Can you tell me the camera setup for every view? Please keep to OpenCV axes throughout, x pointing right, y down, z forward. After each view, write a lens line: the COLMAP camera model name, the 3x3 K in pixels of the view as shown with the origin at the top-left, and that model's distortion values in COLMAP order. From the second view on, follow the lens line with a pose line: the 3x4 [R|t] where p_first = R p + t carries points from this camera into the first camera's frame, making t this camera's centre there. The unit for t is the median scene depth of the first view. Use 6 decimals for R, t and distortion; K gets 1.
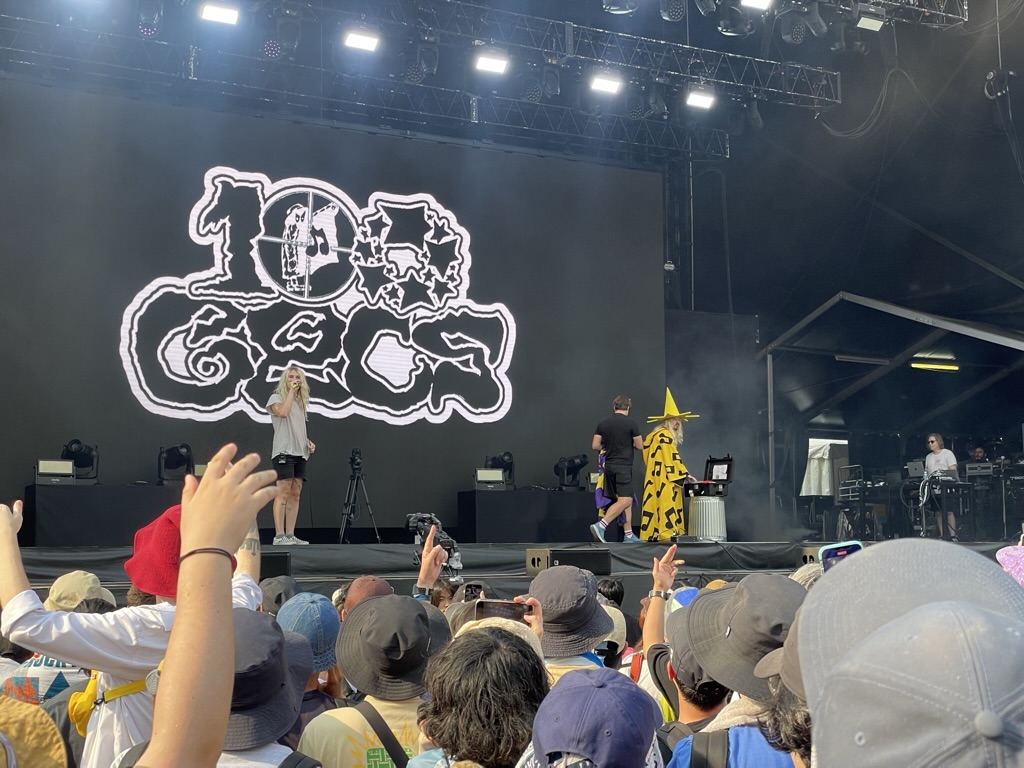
lens RADIAL K [[1636.4, 0, 512.0], [0, 1636.4, 384.0], [0, 0, 1]] dist [0.205764, -0.040928]
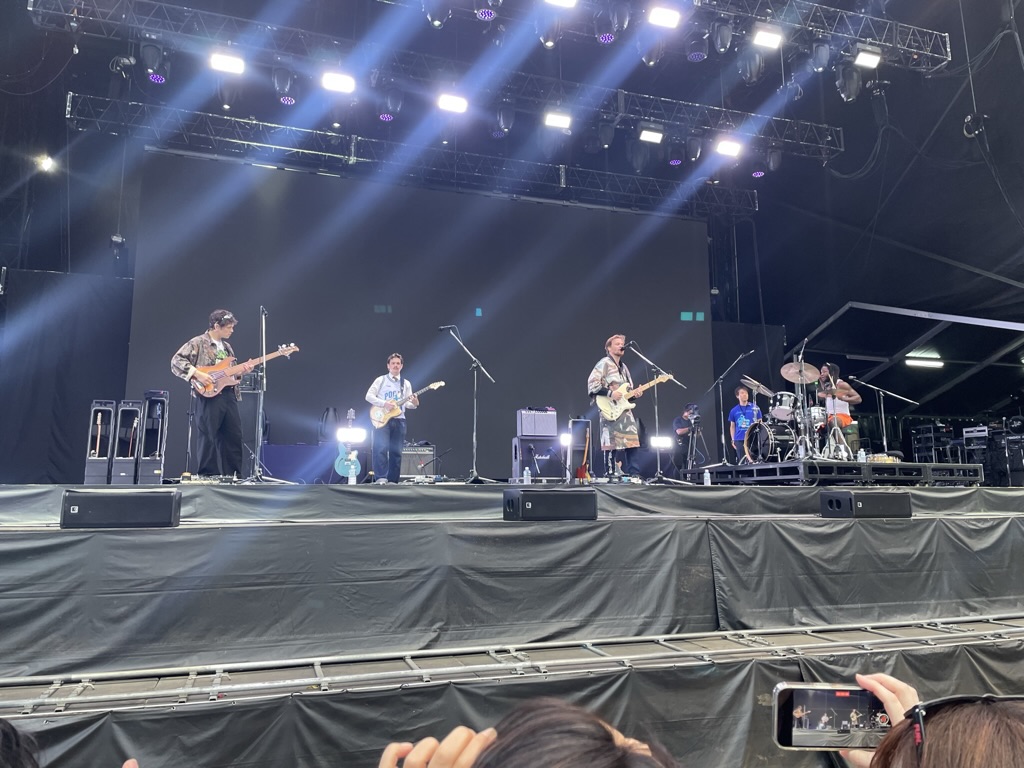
lens RADIAL K [[807.4, 0, 507.9], [0, 807.4, 371.4], [0, 0, 1]] dist [0.130482, -0.151837]
pose [[0.981441, -0.026553, -0.189915, 0.058110], [0.015794, 0.998195, -0.057943, 0.035830], [0.191111, 0.053868, 0.980089, 0.325712]]
